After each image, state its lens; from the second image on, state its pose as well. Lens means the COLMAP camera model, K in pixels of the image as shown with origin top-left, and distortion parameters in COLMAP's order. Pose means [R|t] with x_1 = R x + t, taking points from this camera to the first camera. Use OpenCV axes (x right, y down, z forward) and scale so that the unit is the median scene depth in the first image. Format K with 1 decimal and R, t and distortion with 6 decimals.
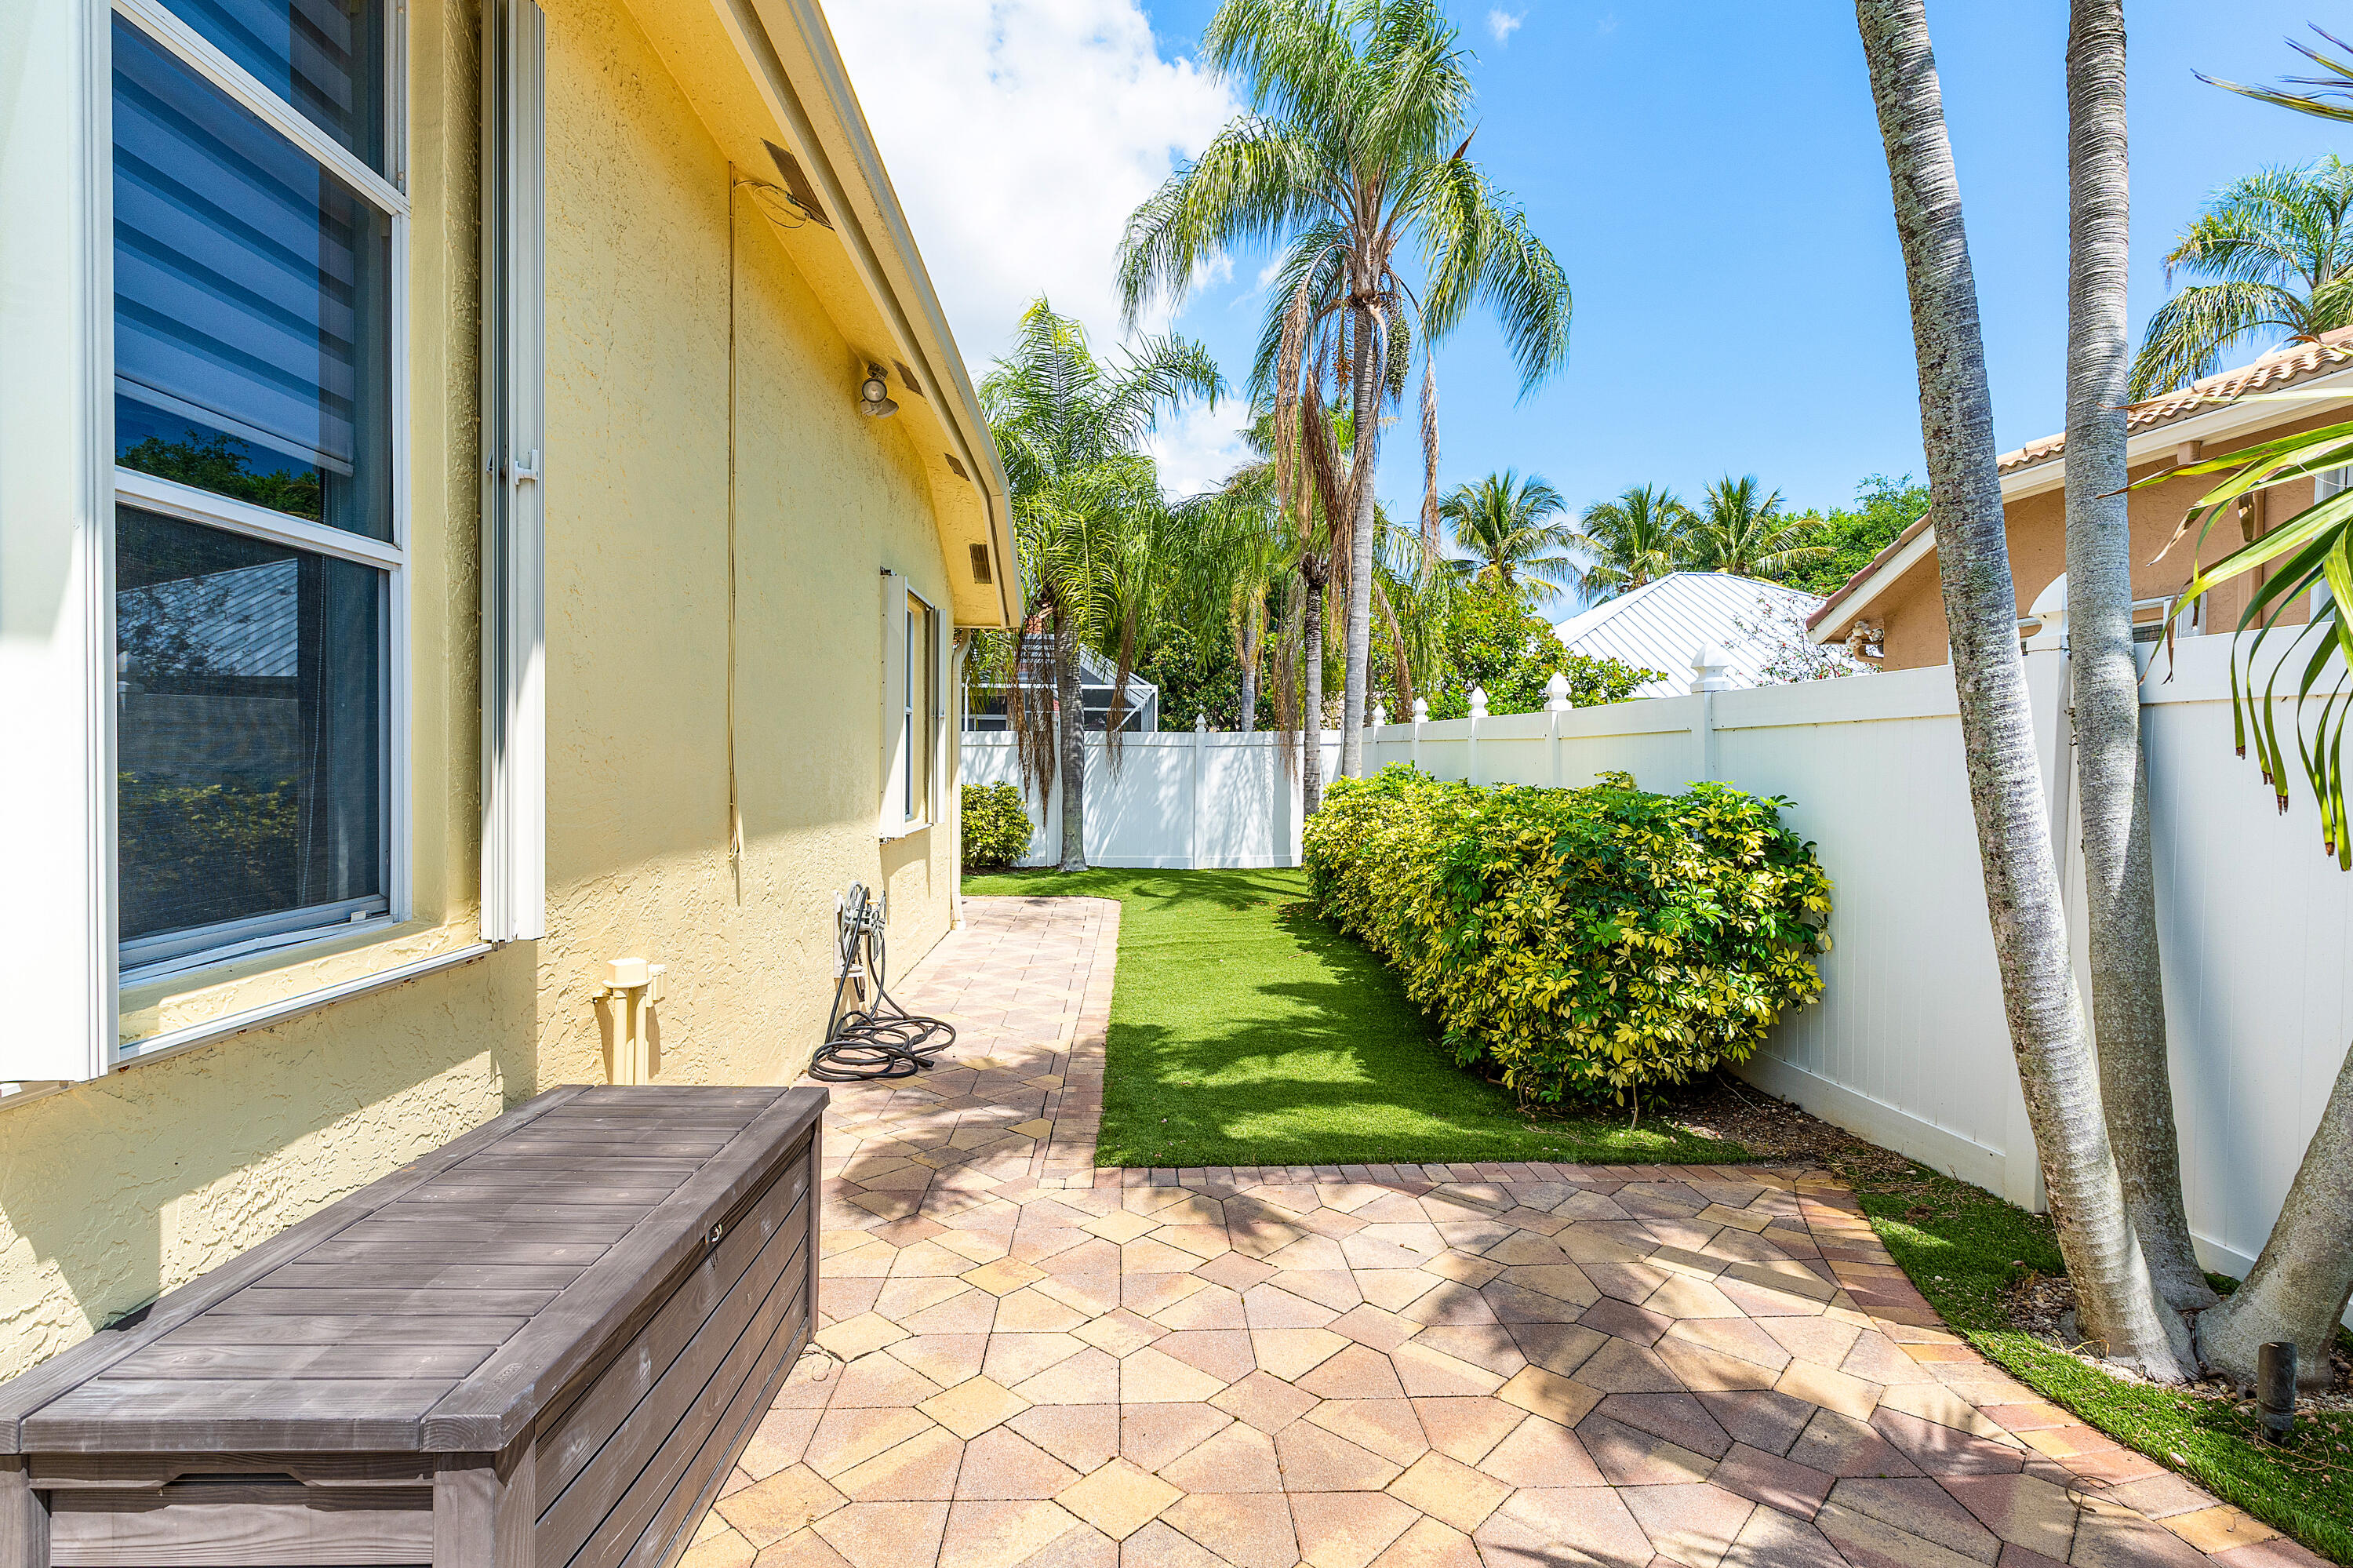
lens RADIAL K [[1113.1, 0, 1176.5], [0, 1113.1, 784.0], [0, 0, 1]] dist [0.002893, 0.000236]
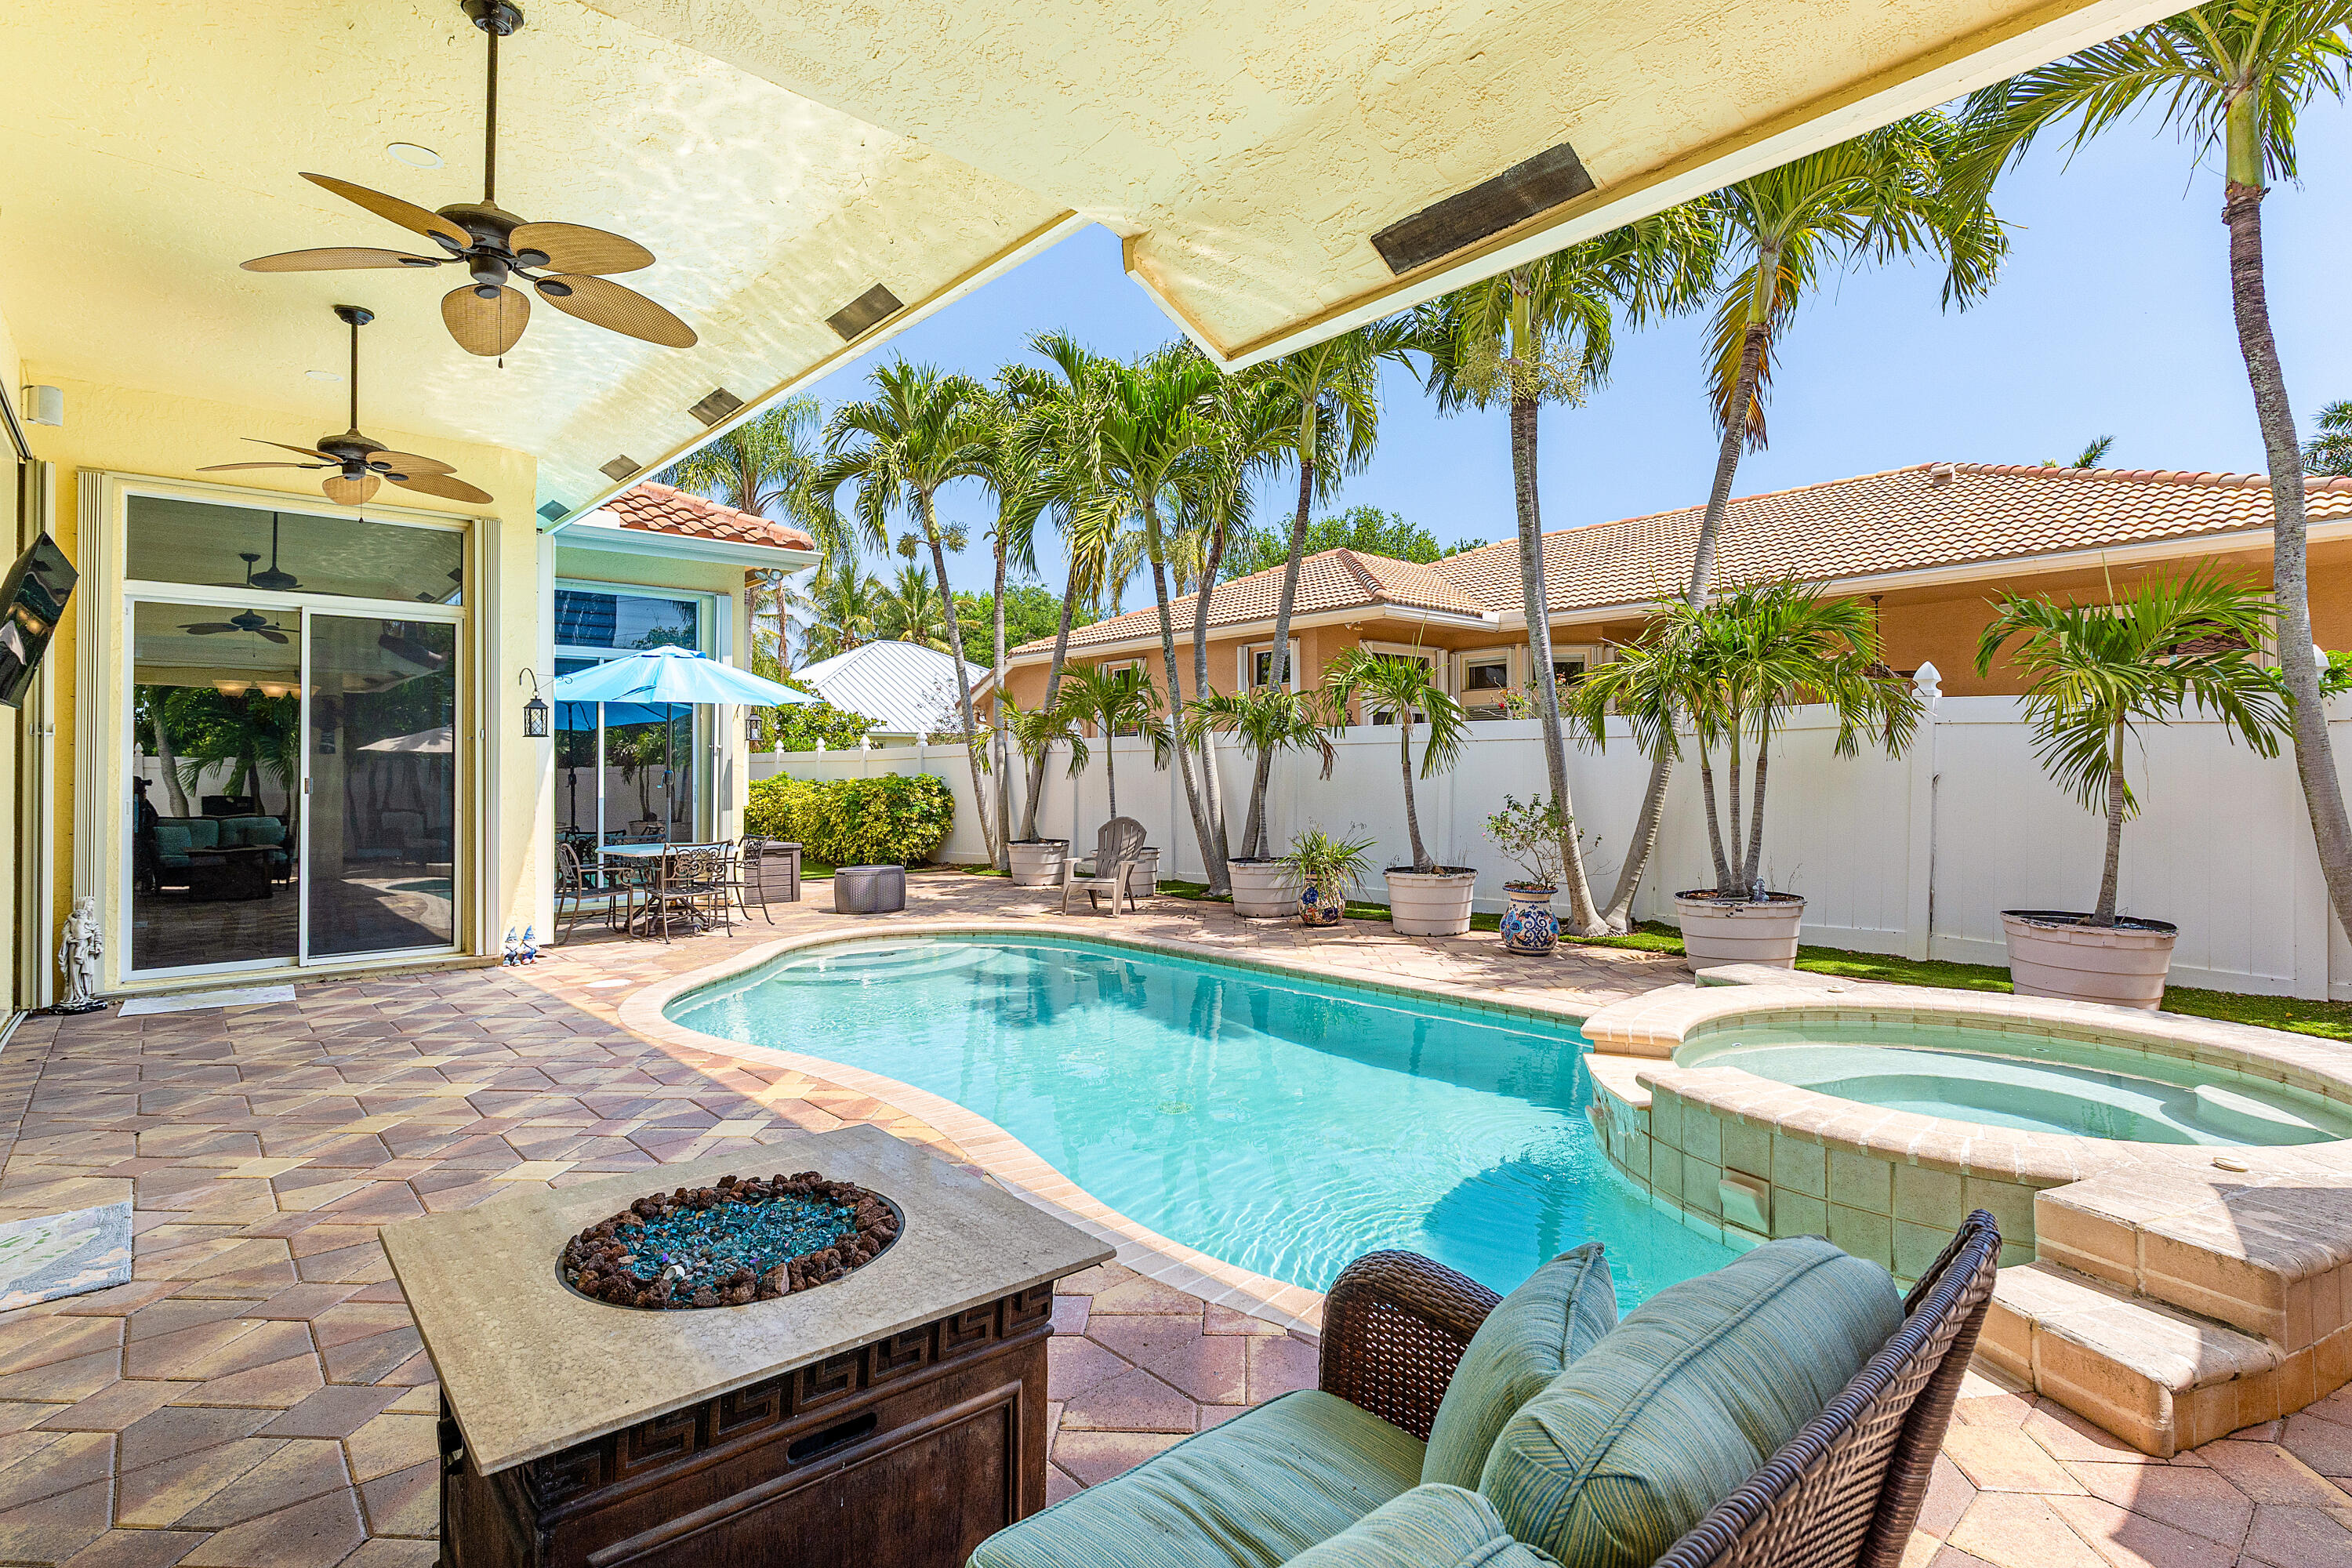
lens RADIAL K [[1112.6, 0, 1176.0], [0, 1112.6, 784.0], [0, 0, 1]] dist [0.002893, 0.000236]
pose [[0.769961, -0.017959, 0.637839, -0.597022], [0.030144, 0.999512, -0.008246, 0.045003], [-0.637379, 0.025576, 0.770126, -1.150847]]
